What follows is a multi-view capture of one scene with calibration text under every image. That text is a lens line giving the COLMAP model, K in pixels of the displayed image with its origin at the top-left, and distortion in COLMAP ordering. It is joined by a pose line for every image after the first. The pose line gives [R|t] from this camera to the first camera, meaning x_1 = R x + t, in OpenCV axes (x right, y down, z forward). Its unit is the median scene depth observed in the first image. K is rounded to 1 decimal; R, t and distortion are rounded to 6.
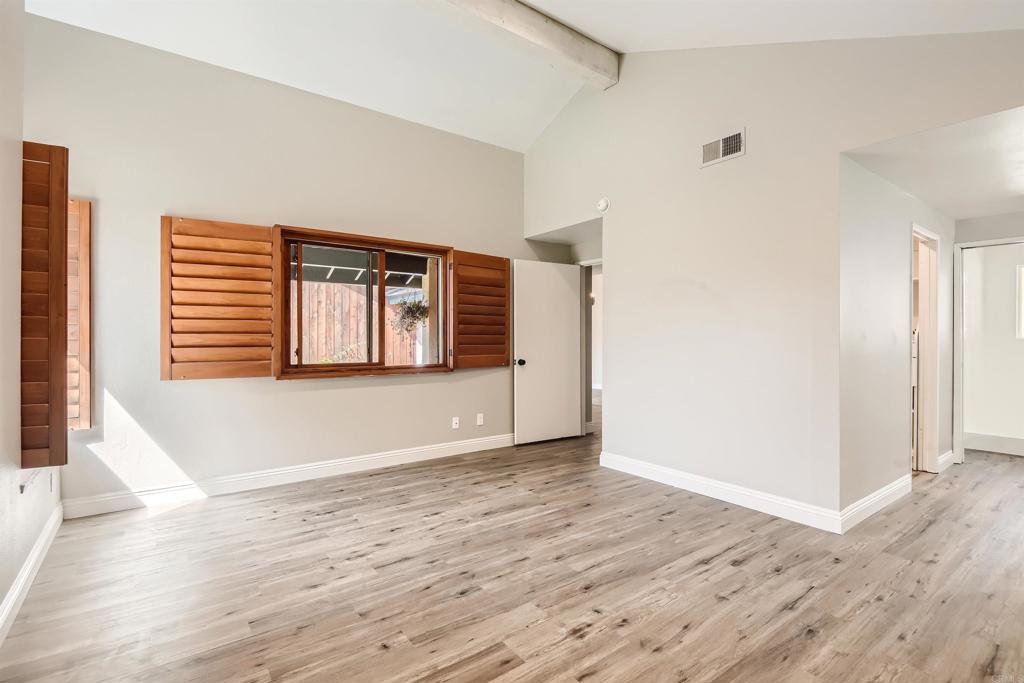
lens RADIAL K [[475.4, 0, 512.0], [0, 475.4, 341.5], [0, 0, 1]] dist [0.015791, -0.014695]
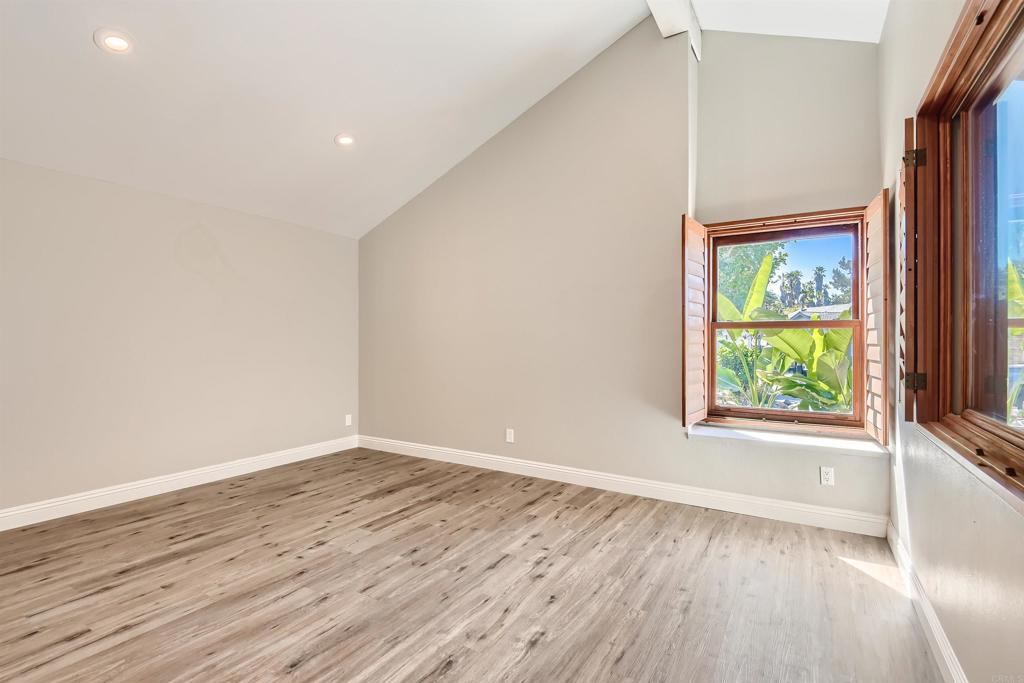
lens RADIAL K [[475.4, 0, 512.0], [0, 475.4, 341.5], [0, 0, 1]] dist [0.015791, -0.014695]
pose [[-0.928159, -0.001423, -0.372181, 0.108554], [-0.006107, 0.999916, 0.011409, -0.020291], [0.372133, 0.012862, -0.928090, 2.001923]]
